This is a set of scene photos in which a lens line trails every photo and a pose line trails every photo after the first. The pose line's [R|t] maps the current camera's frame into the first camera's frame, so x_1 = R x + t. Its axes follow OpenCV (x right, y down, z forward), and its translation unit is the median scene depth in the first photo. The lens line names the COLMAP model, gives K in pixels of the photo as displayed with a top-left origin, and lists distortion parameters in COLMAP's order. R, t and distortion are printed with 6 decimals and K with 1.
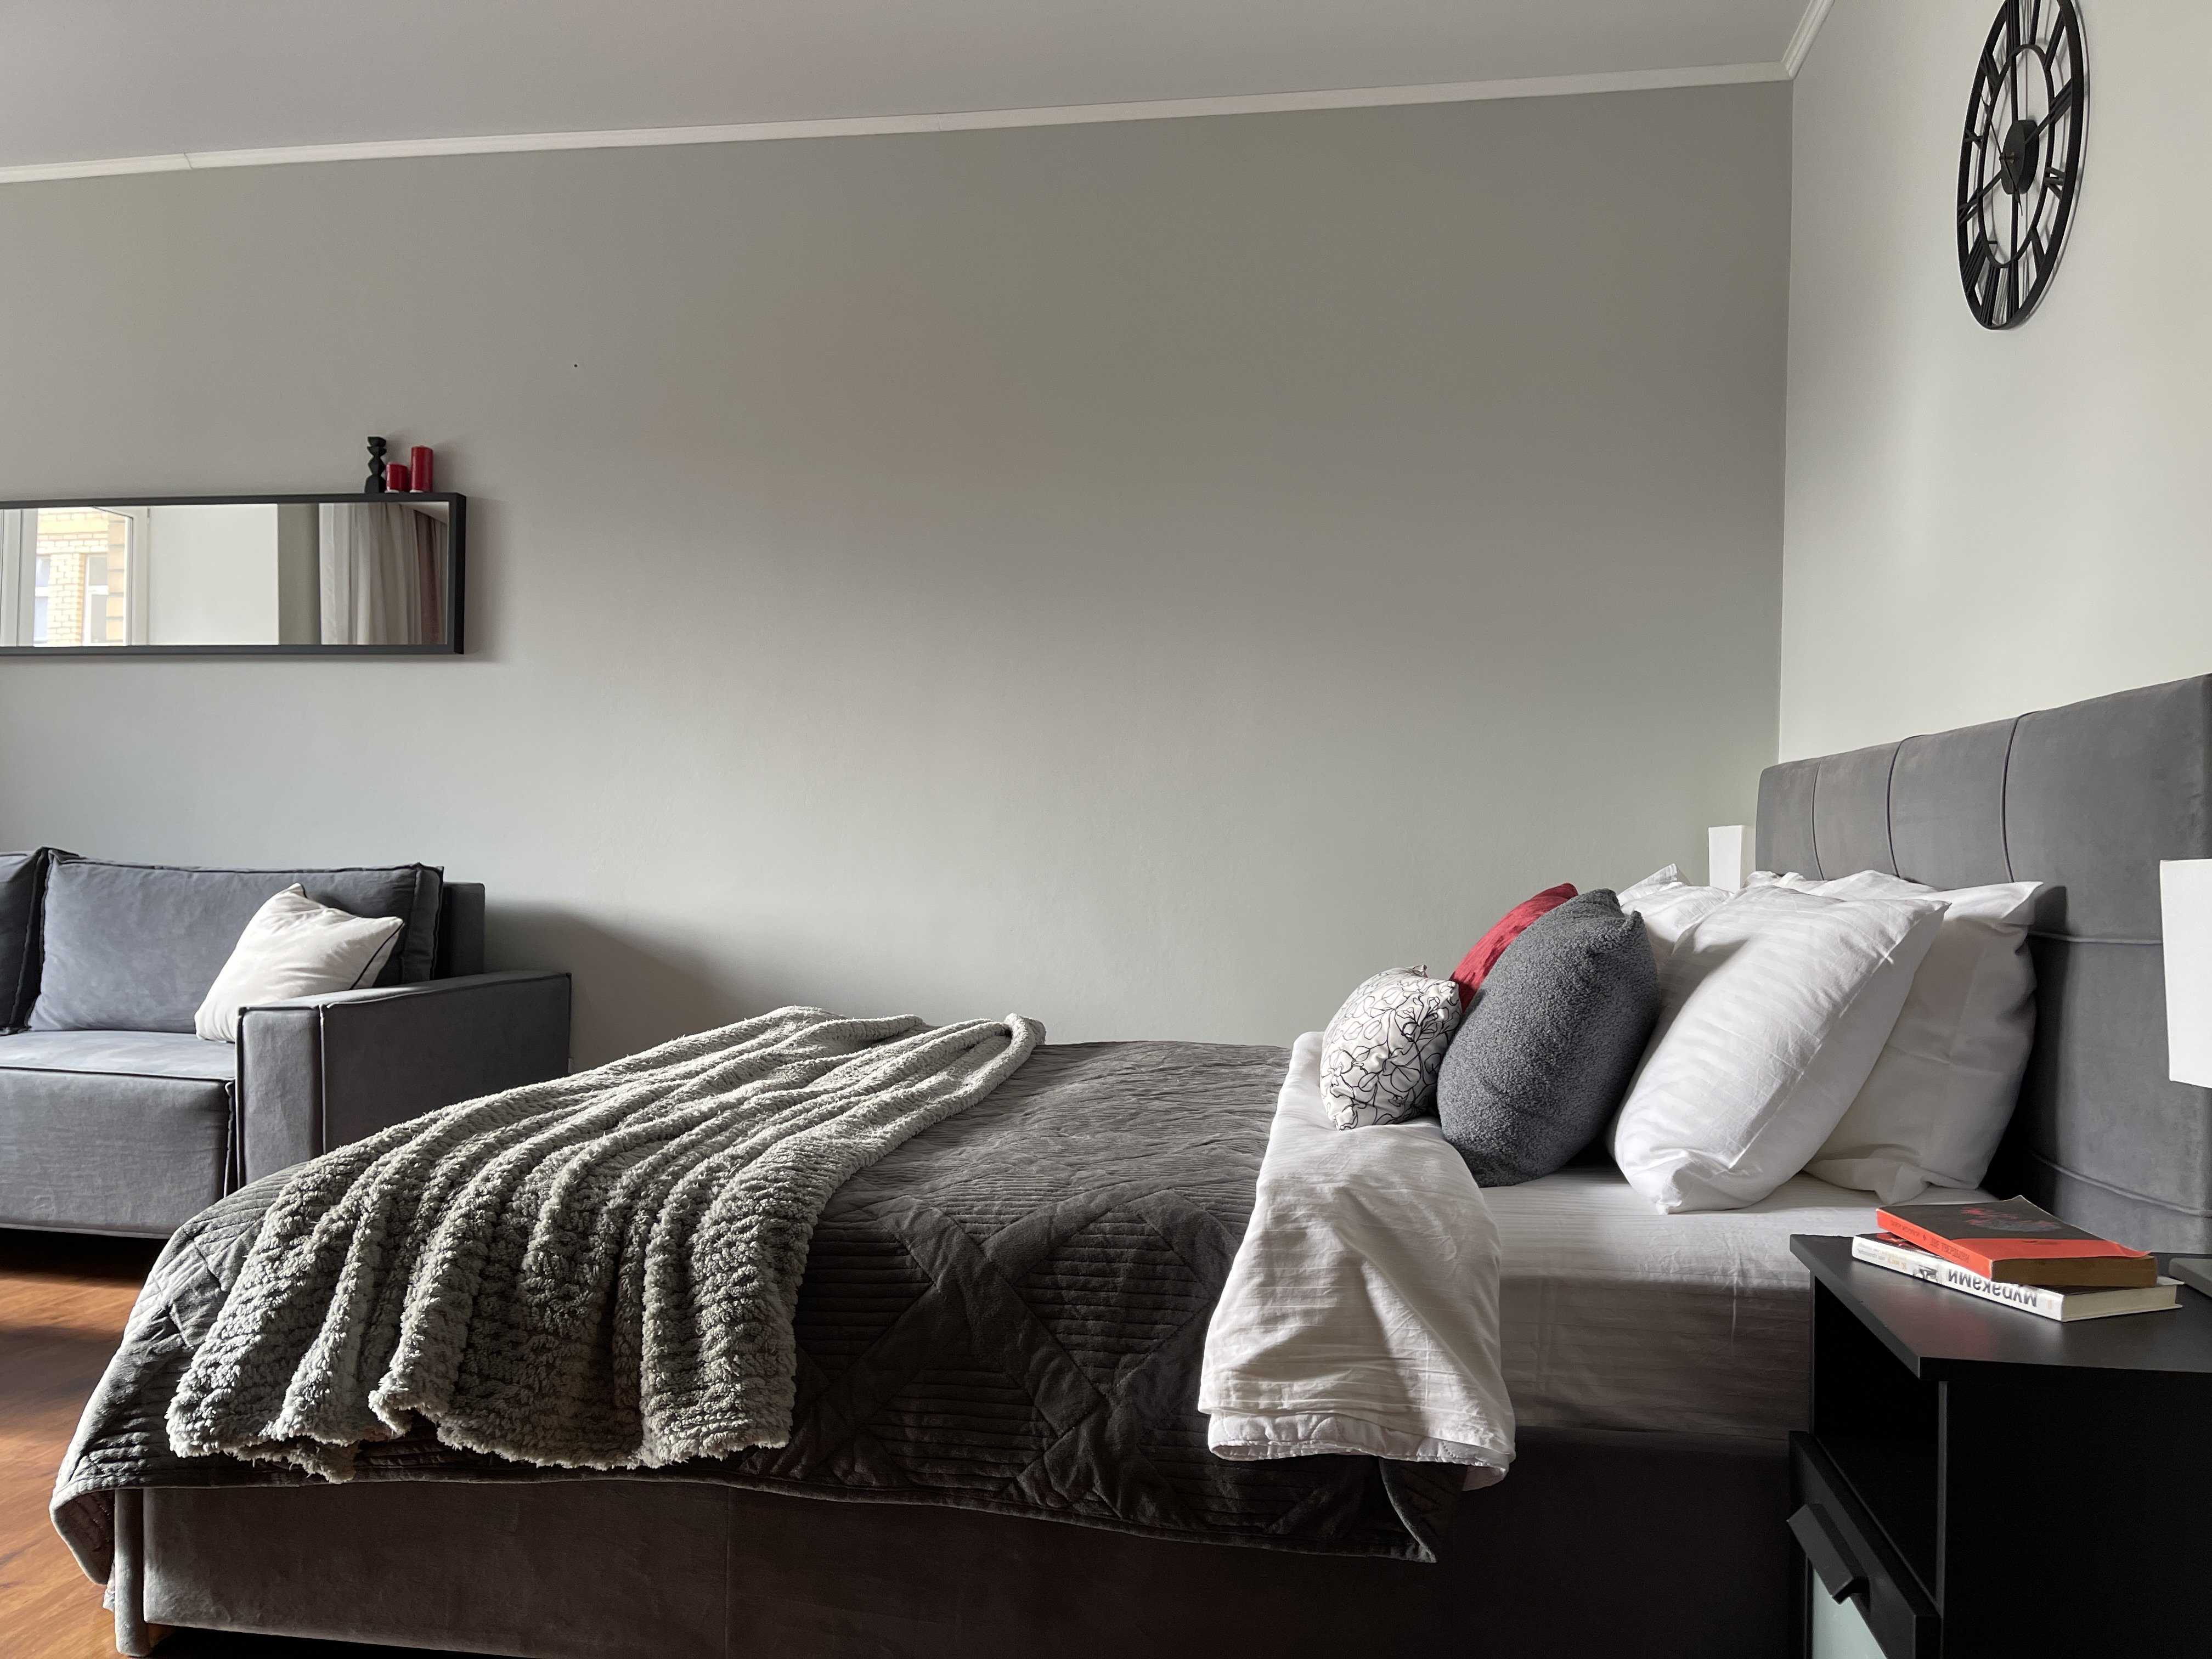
lens RADIAL K [[1696.7, 0, 1108.4], [0, 1696.7, 852.4], [0, 0, 1]] dist [0.059298, -0.076612]
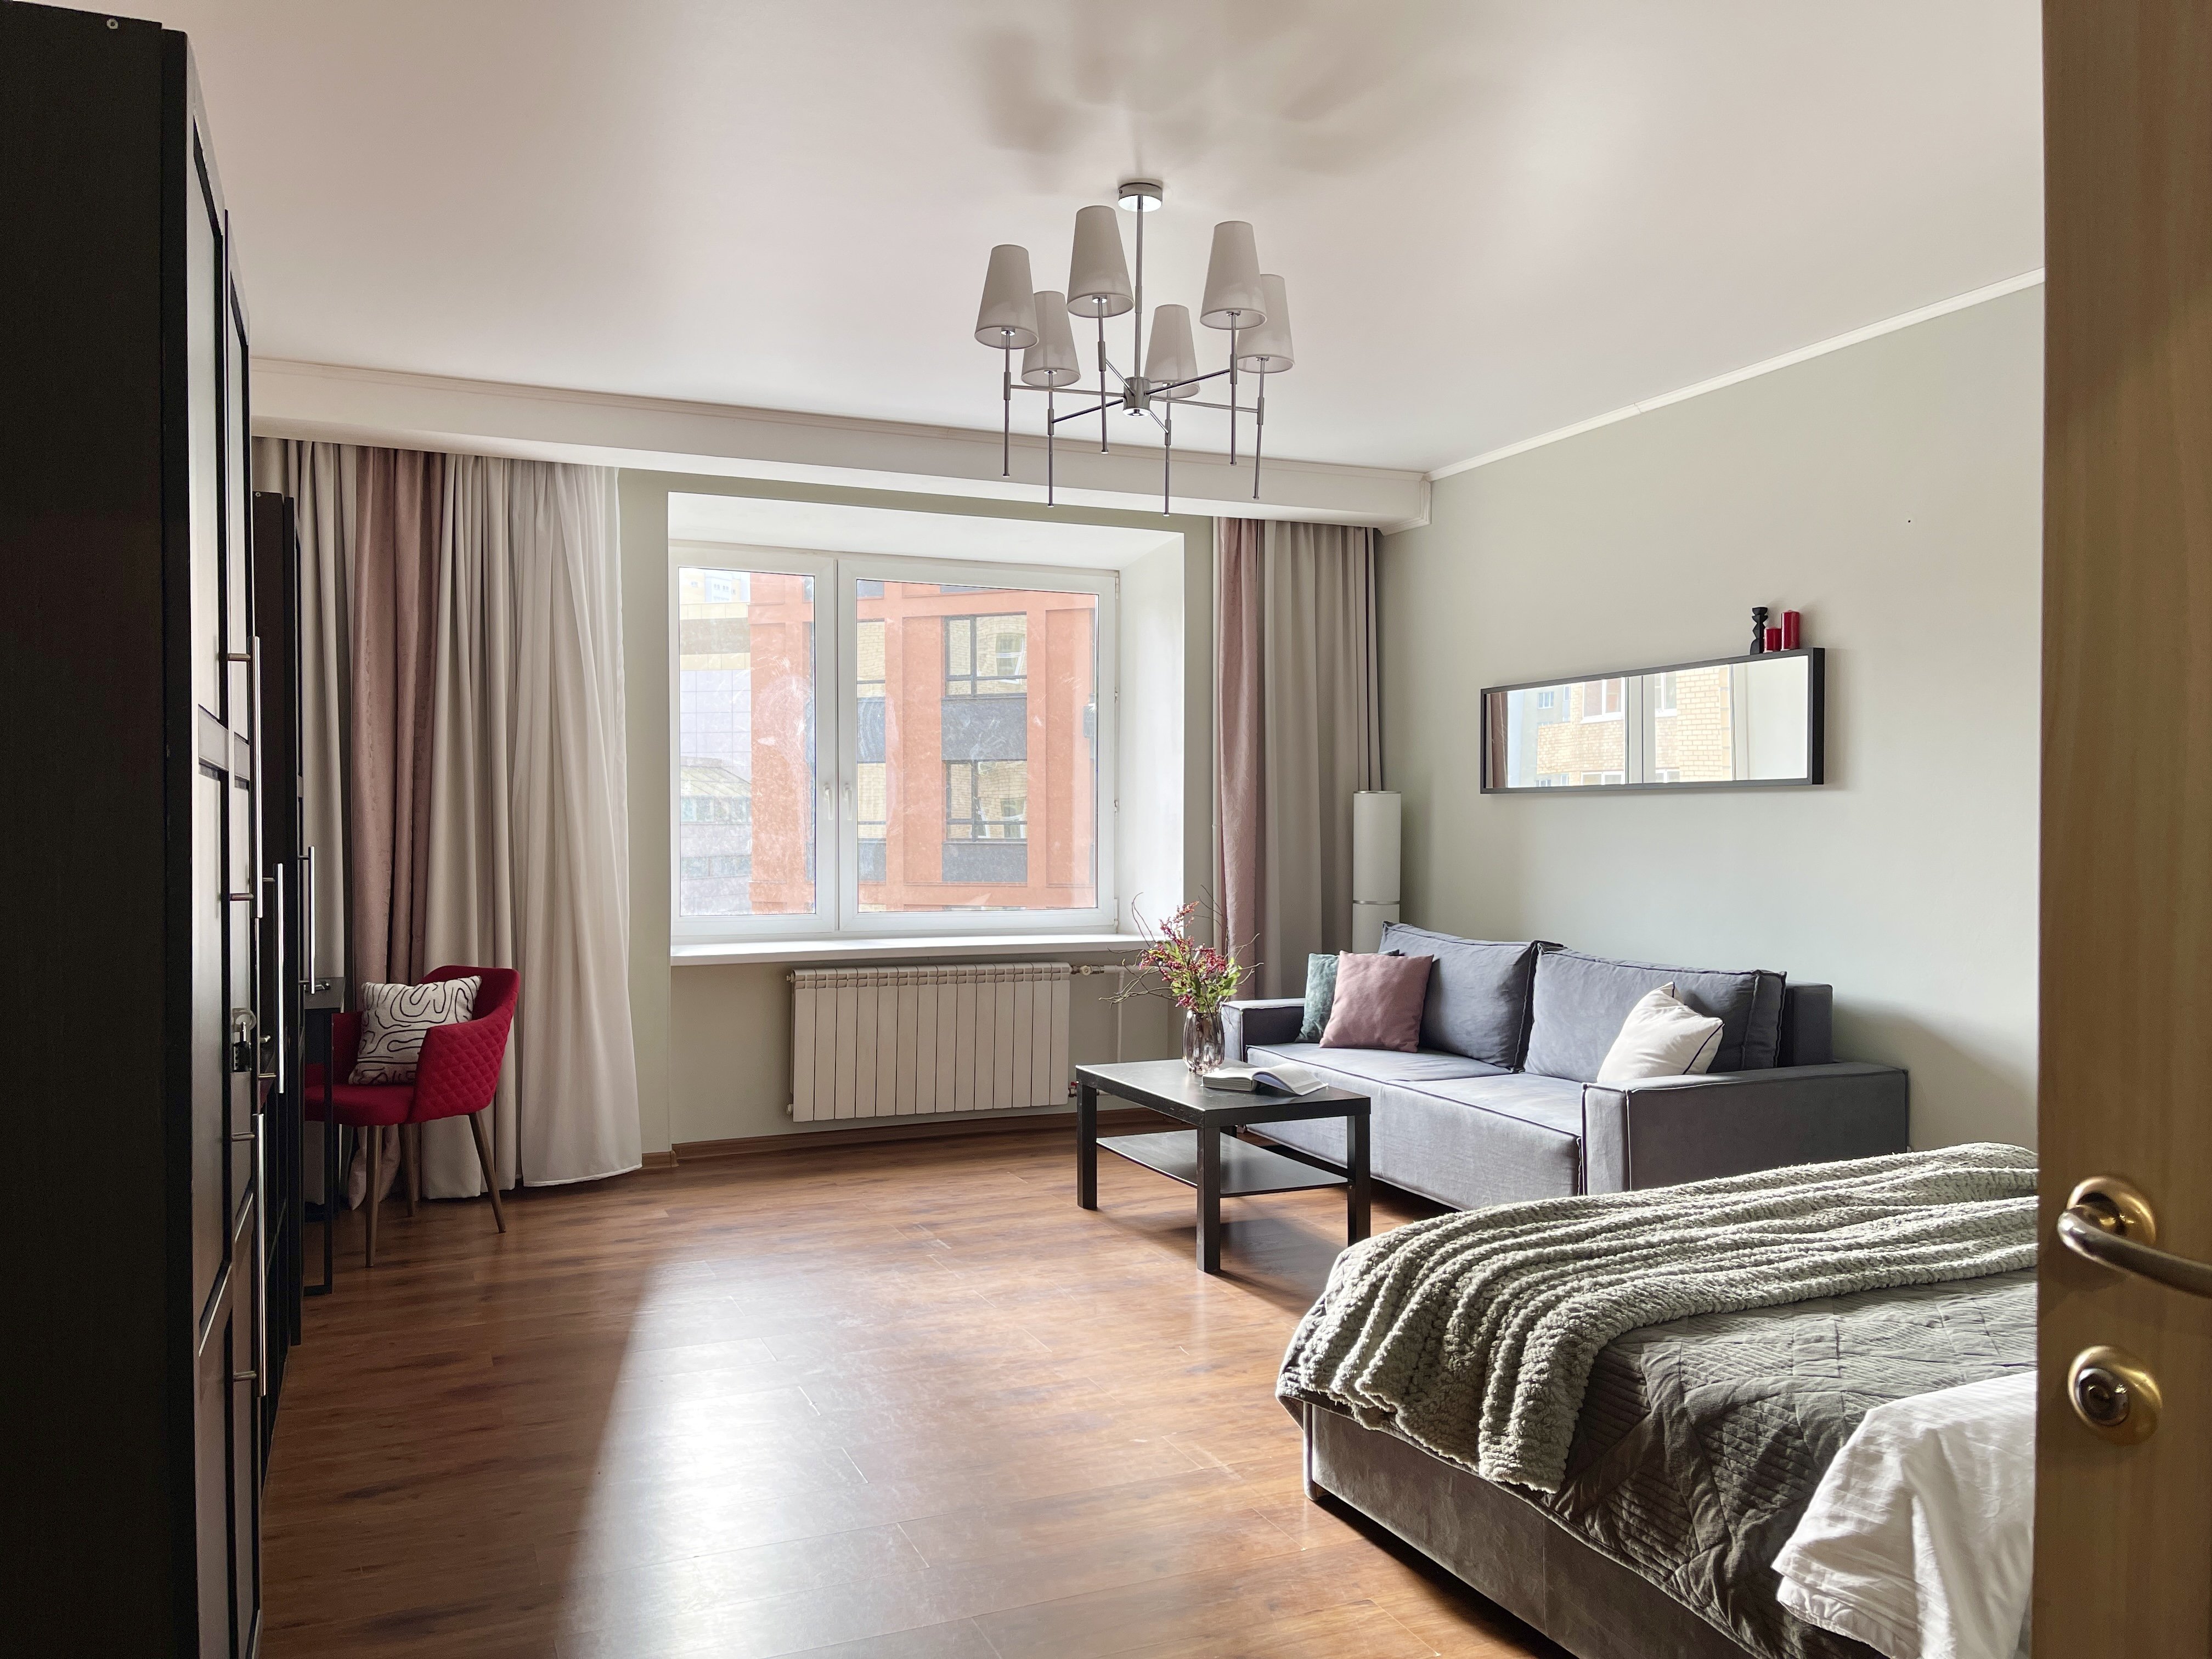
lens RADIAL K [[1701.4, 0, 1107.2], [0, 1701.4, 835.9], [0, 0, 1]] dist [0.197142, -0.207828]
pose [[0.529875, -0.011533, -0.847997, 0.877499], [0.027902, 0.999603, 0.003839, -0.231256], [0.847617, -0.025695, 0.529987, -0.113701]]
